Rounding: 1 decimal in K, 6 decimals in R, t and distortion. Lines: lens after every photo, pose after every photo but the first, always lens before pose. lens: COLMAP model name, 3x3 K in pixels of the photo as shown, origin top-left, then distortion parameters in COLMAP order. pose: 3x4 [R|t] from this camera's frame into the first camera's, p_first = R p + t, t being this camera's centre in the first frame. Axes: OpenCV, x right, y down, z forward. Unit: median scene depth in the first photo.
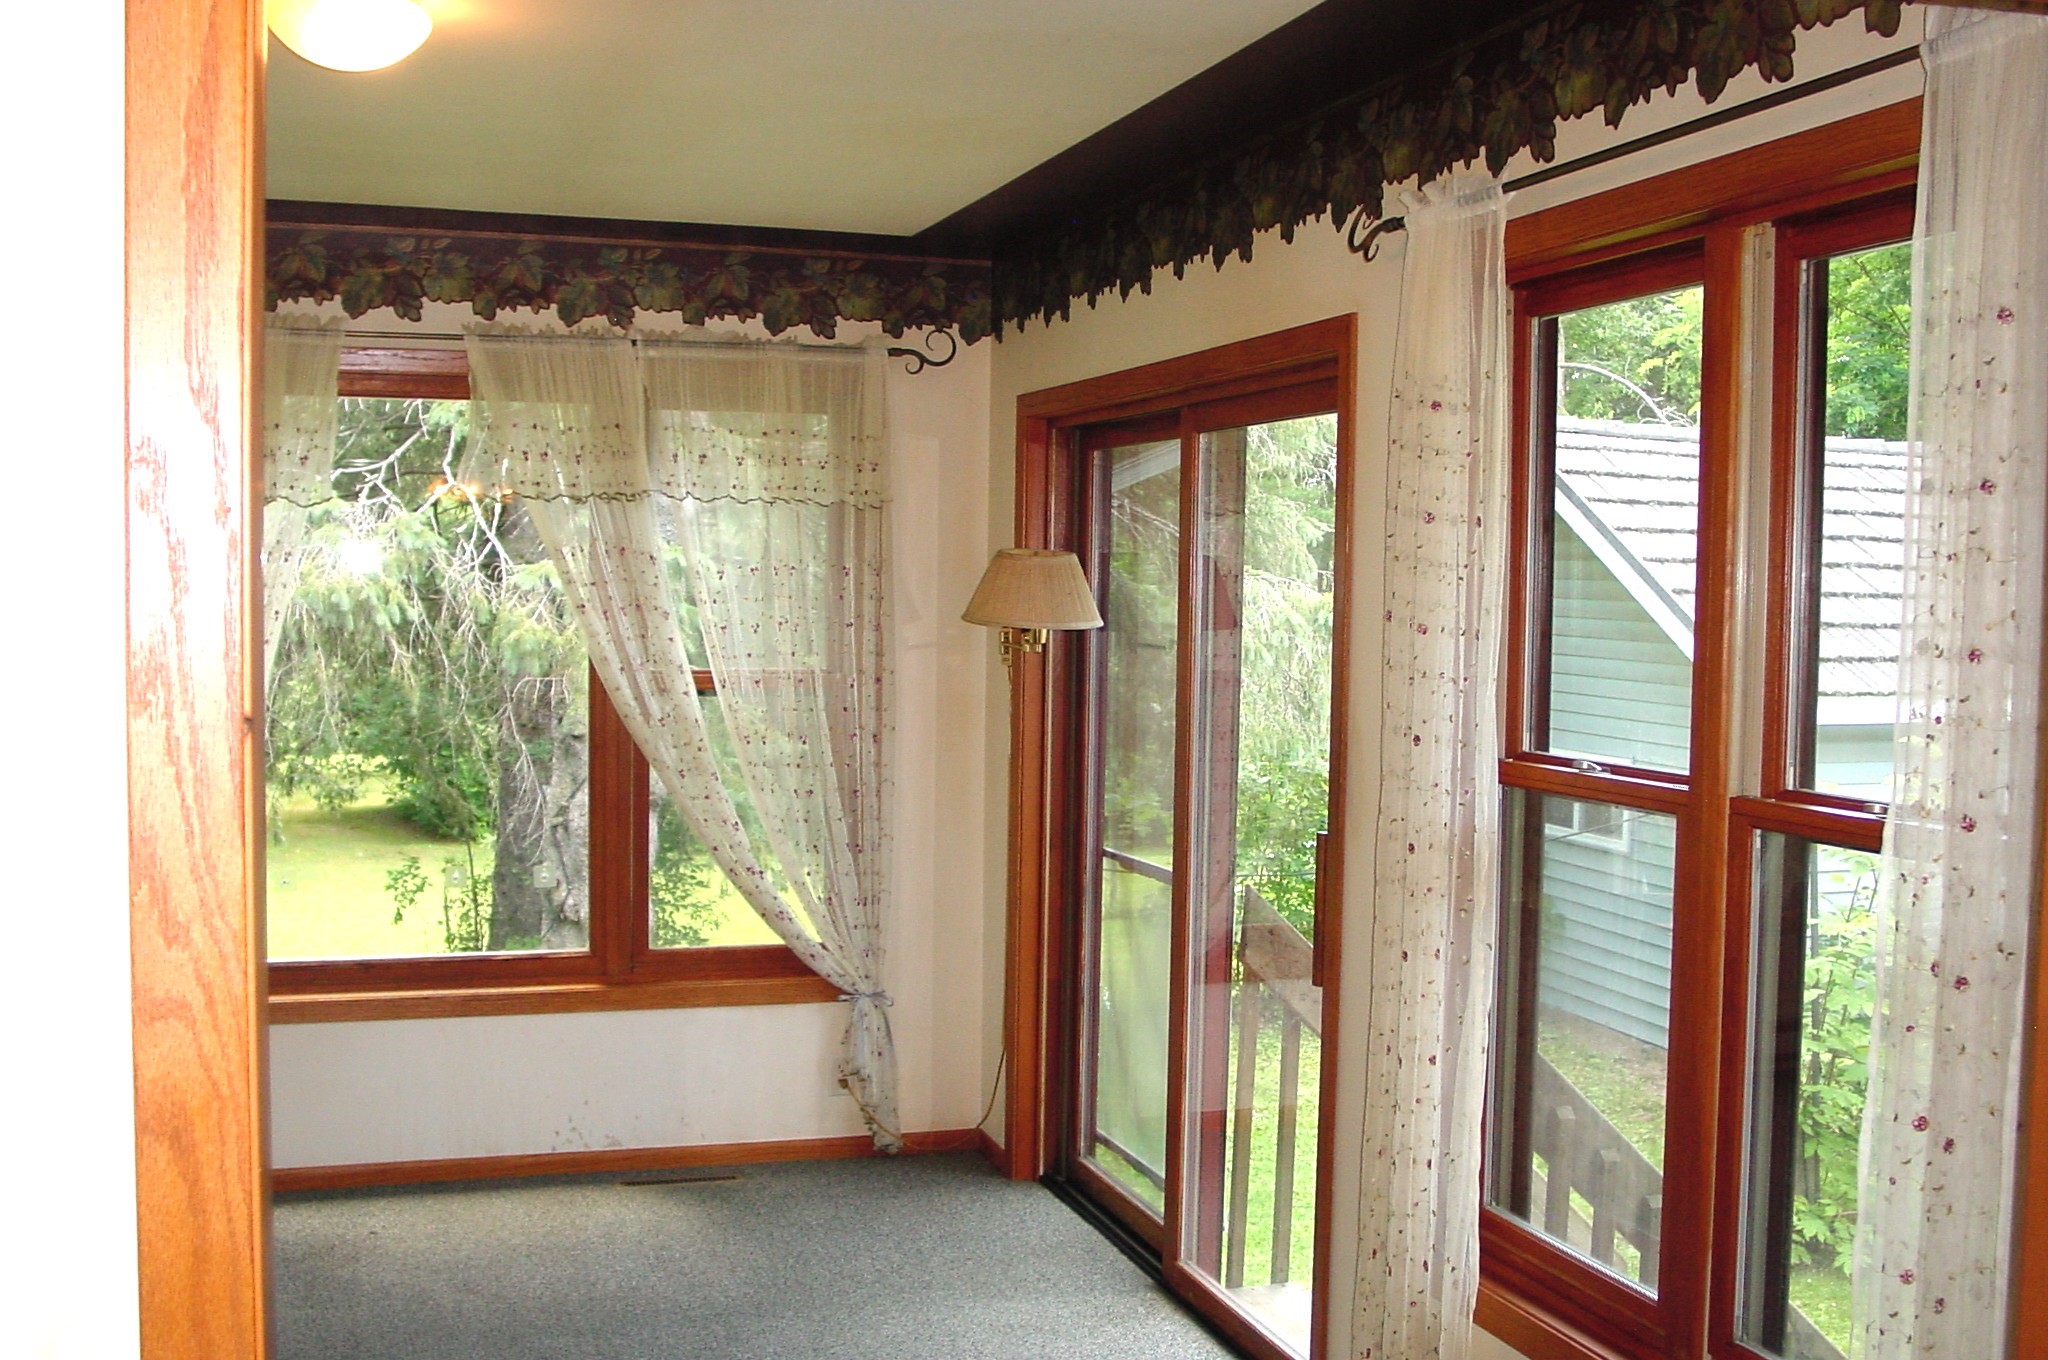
lens RADIAL K [[2088.7, 0, 1024.3], [0, 2088.7, 705.4], [0, 0, 1]] dist [-0.159389, 0.191954]
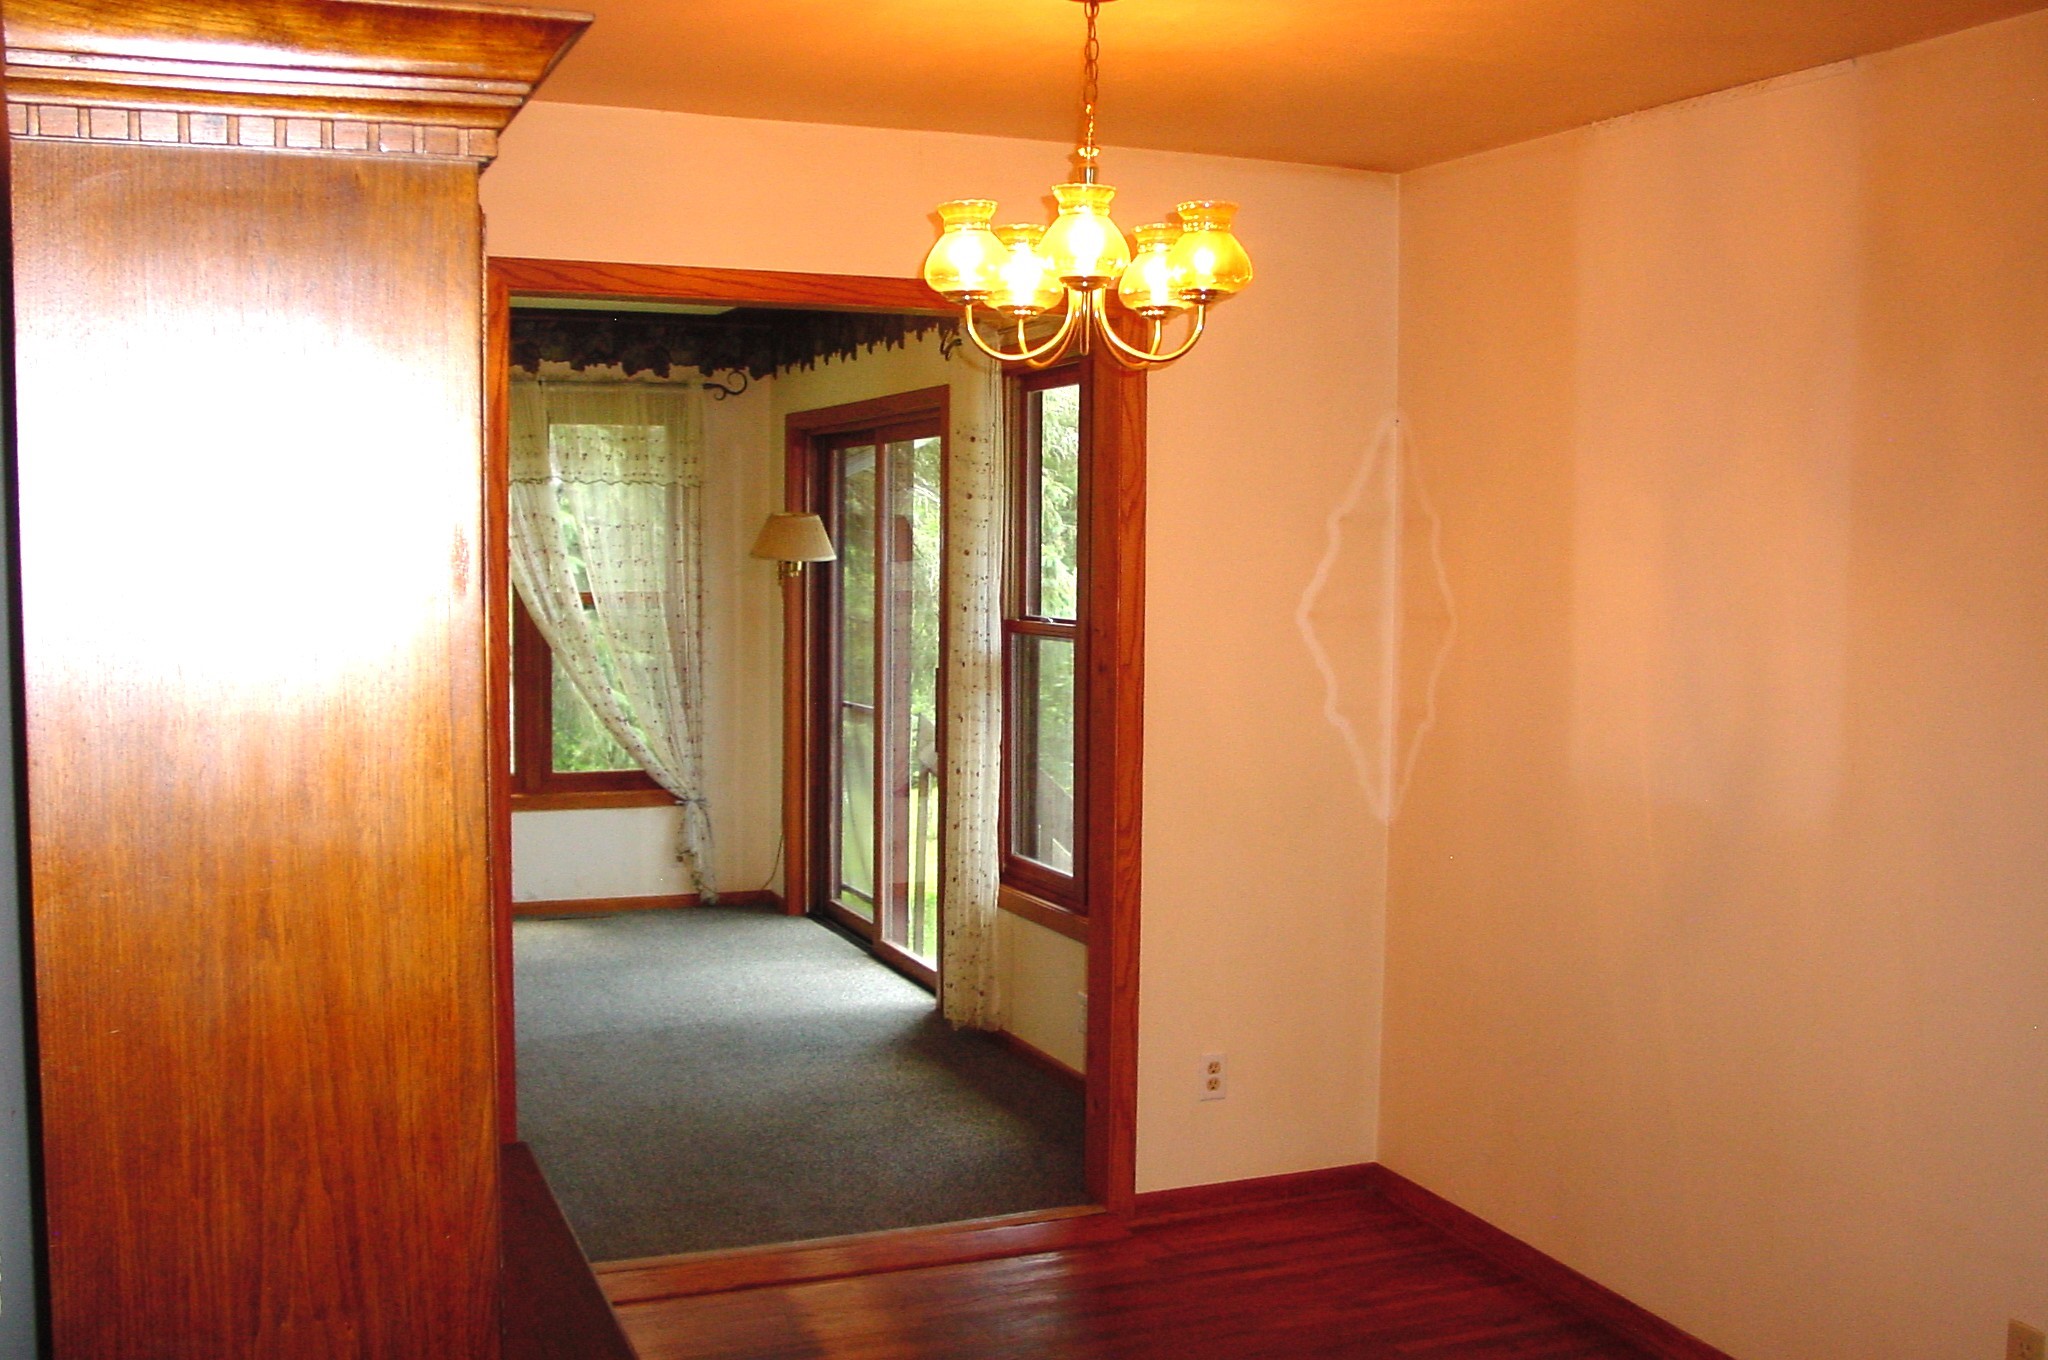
lens RADIAL K [[2088.7, 0, 1024.3], [0, 2088.7, 705.4], [0, 0, 1]] dist [-0.159389, 0.191954]
pose [[0.997252, -0.011663, 0.073155, 0.058888], [0.010156, 0.999729, 0.020932, 0.039611], [-0.073379, -0.020131, 0.997101, -0.581173]]
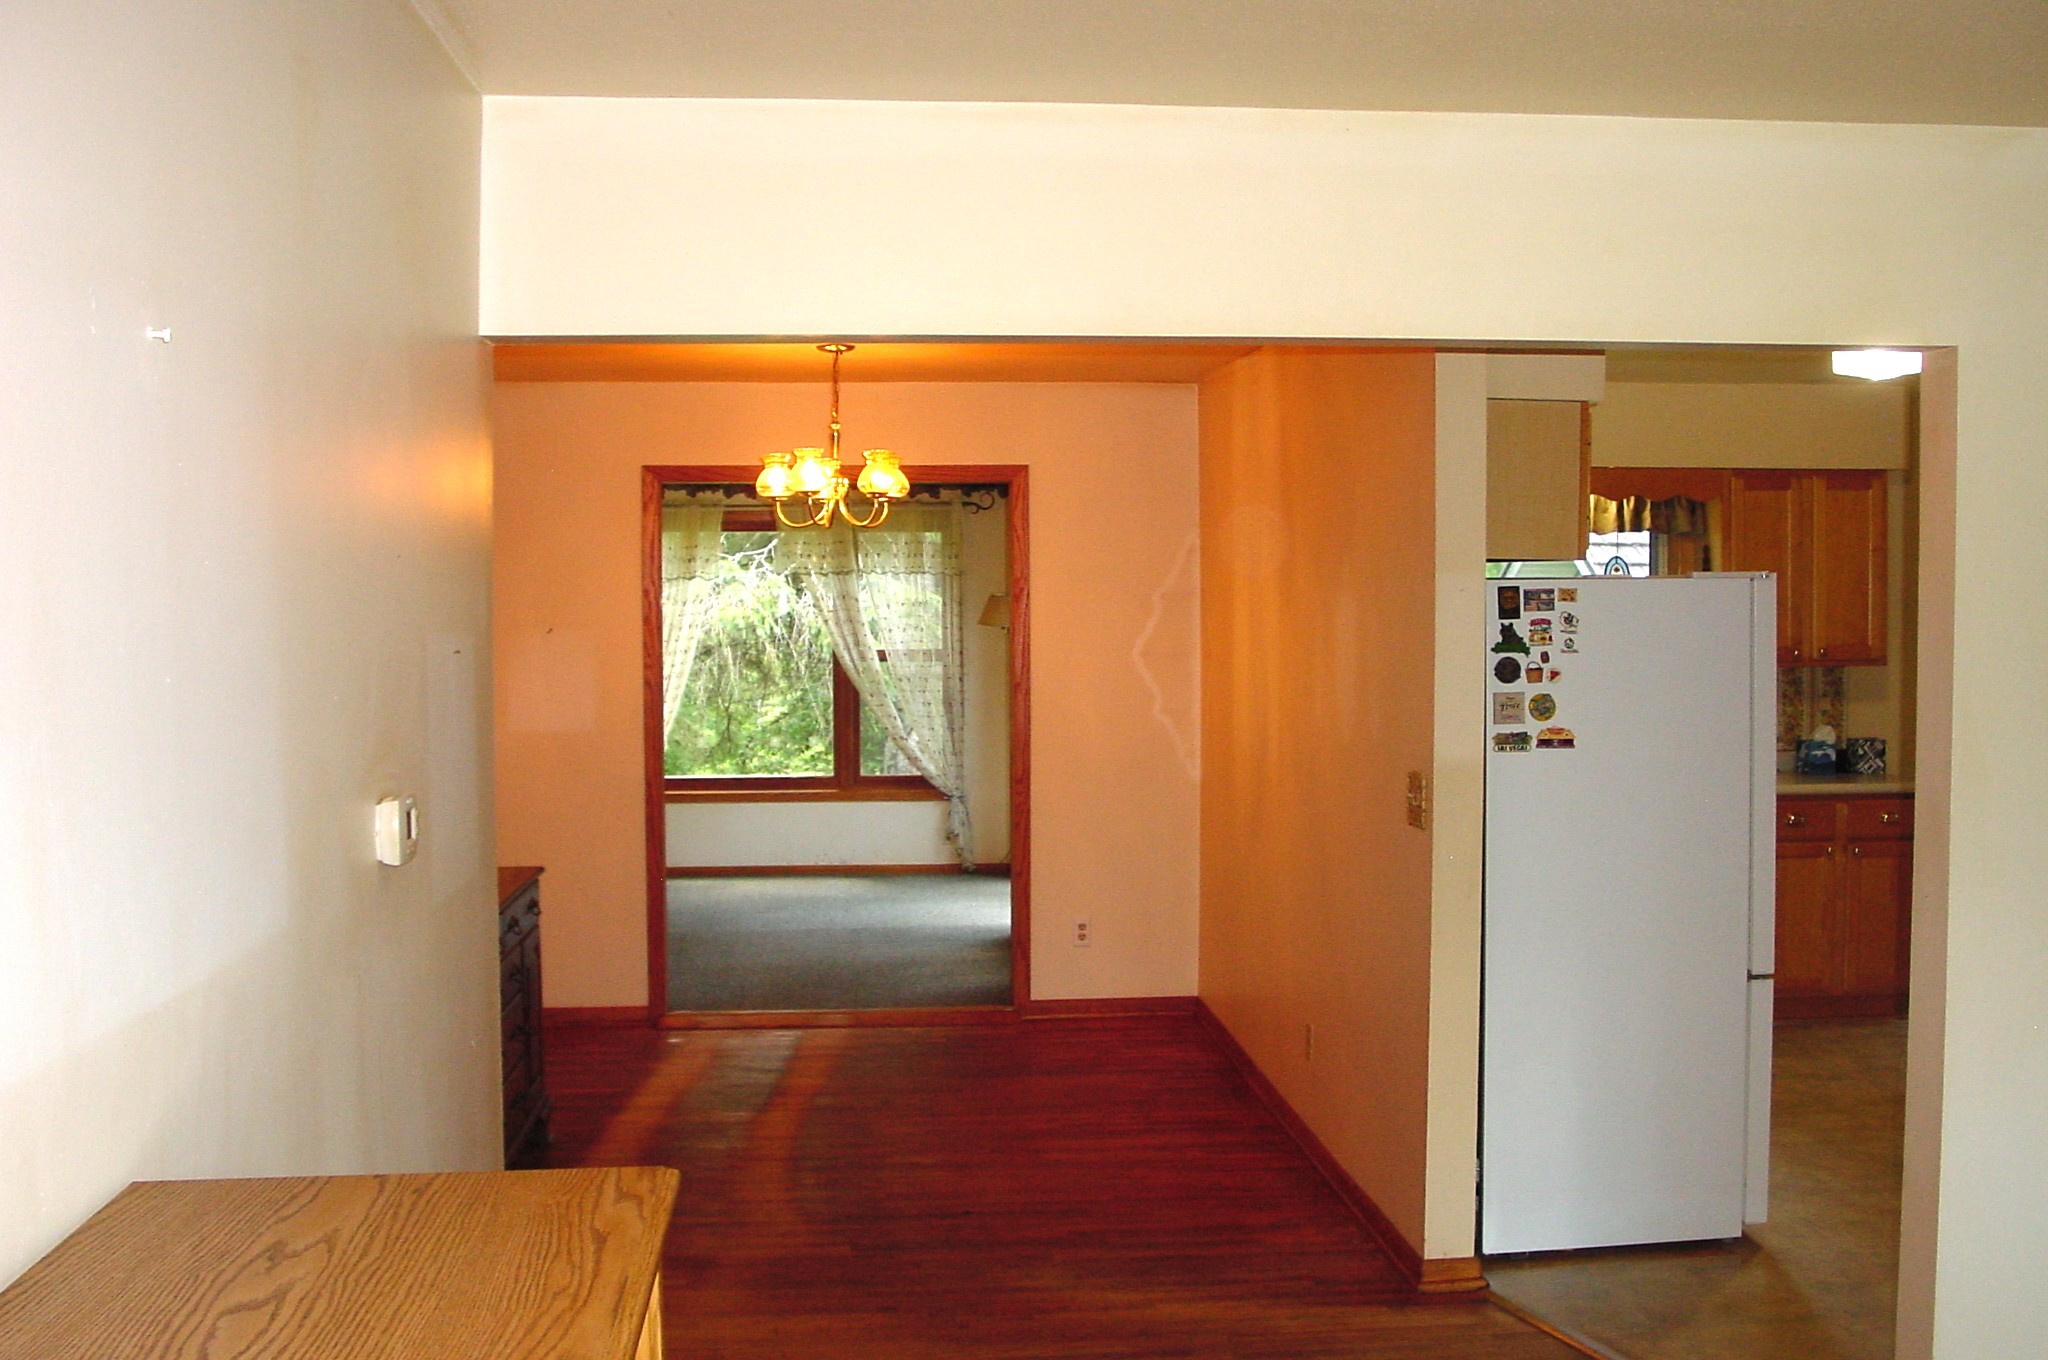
lens RADIAL K [[2088.7, 0, 1024.3], [0, 2088.7, 705.4], [0, 0, 1]] dist [-0.159389, 0.191954]
pose [[0.975272, -0.008035, -0.220861, 0.493716], [0.004623, 0.999862, -0.015960, 0.080793], [0.220959, 0.014545, 0.975175, -1.161652]]
